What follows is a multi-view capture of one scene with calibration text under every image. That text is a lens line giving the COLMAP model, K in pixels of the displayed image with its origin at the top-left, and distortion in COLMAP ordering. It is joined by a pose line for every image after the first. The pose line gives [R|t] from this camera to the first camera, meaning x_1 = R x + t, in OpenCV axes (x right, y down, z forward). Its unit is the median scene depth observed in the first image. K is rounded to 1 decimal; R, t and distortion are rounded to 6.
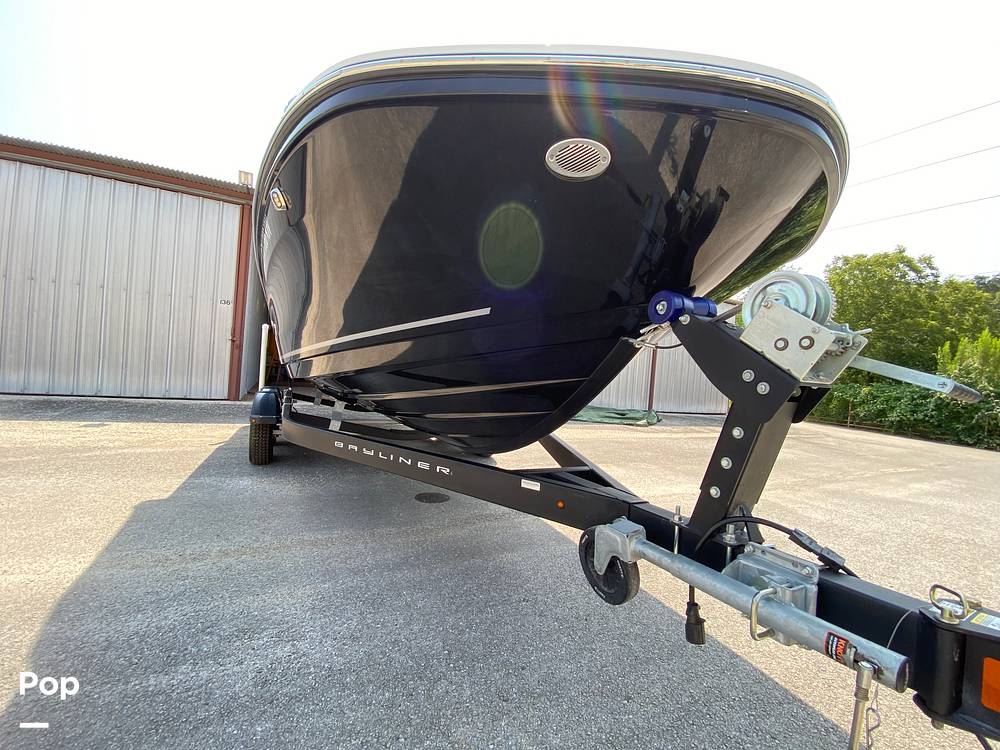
lens RADIAL K [[404.0, 0, 500.8], [0, 404.0, 377.4], [0, 0, 1]] dist [0.022515, -0.022236]
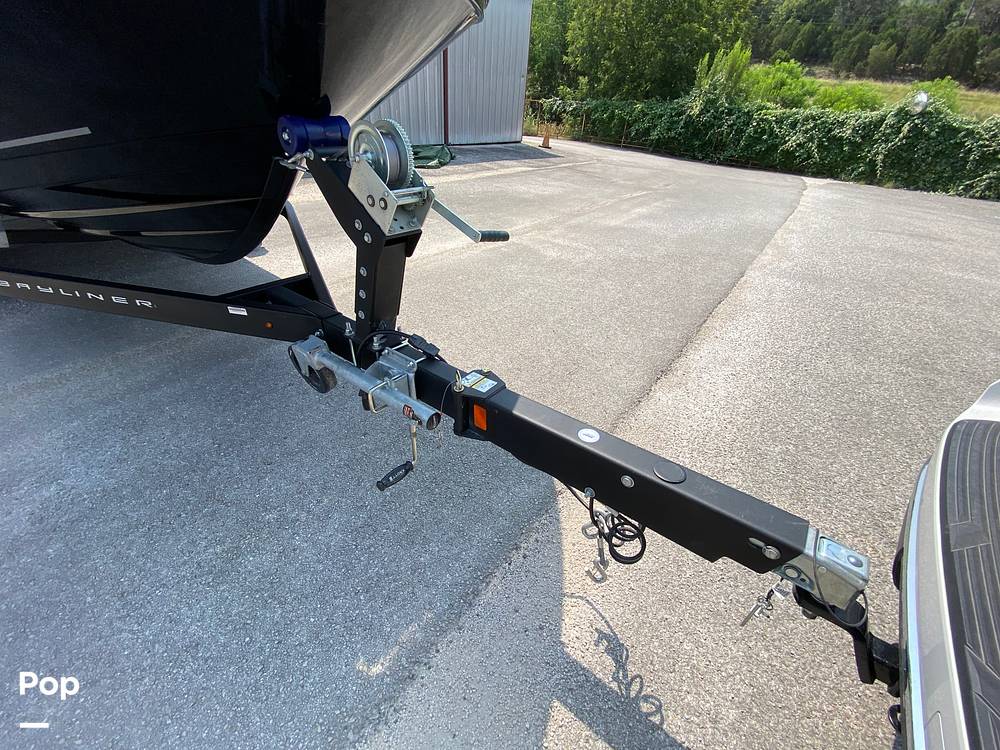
lens RADIAL K [[404.0, 0, 500.8], [0, 404.0, 377.4], [0, 0, 1]] dist [0.022515, -0.022236]
pose [[0.908428, -0.253354, 0.332522, 0.152527], [0.012672, 0.811750, 0.583868, -0.101708], [-0.417850, -0.526188, 0.740627, -0.080977]]
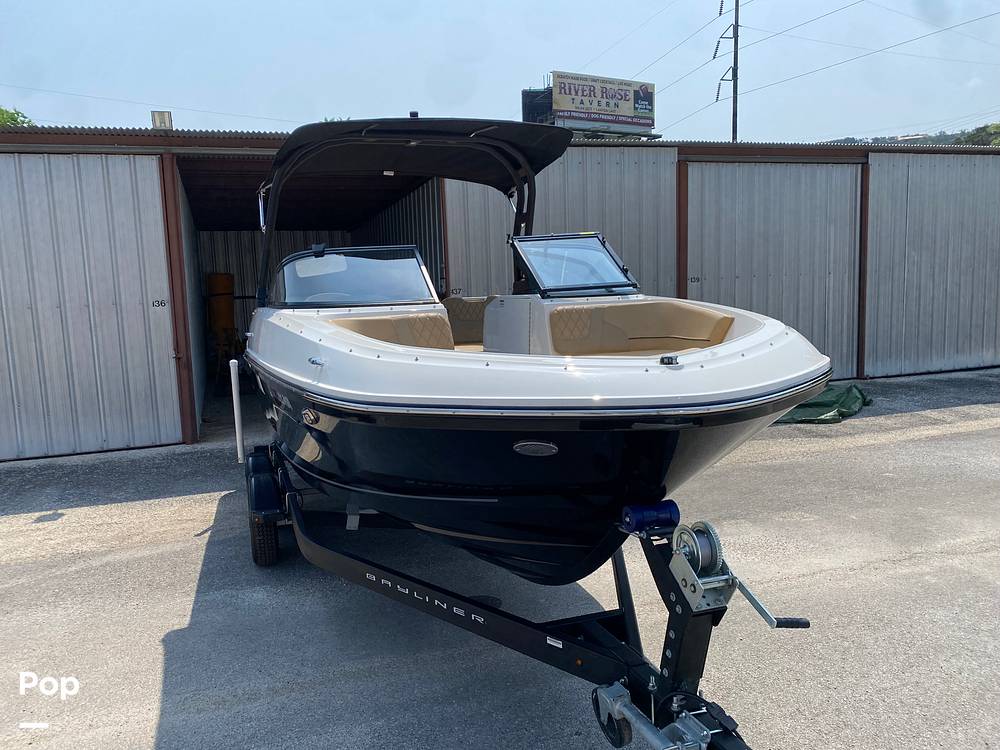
lens RADIAL K [[773.4, 0, 489.7], [0, 773.4, 380.0], [0, 0, 1]] dist [0.004957, 0.005397]
pose [[0.982645, -0.091094, -0.161585, 0.154515], [0.109347, 0.988129, 0.107908, -0.344275], [0.149837, -0.123704, 0.980941, -0.503359]]
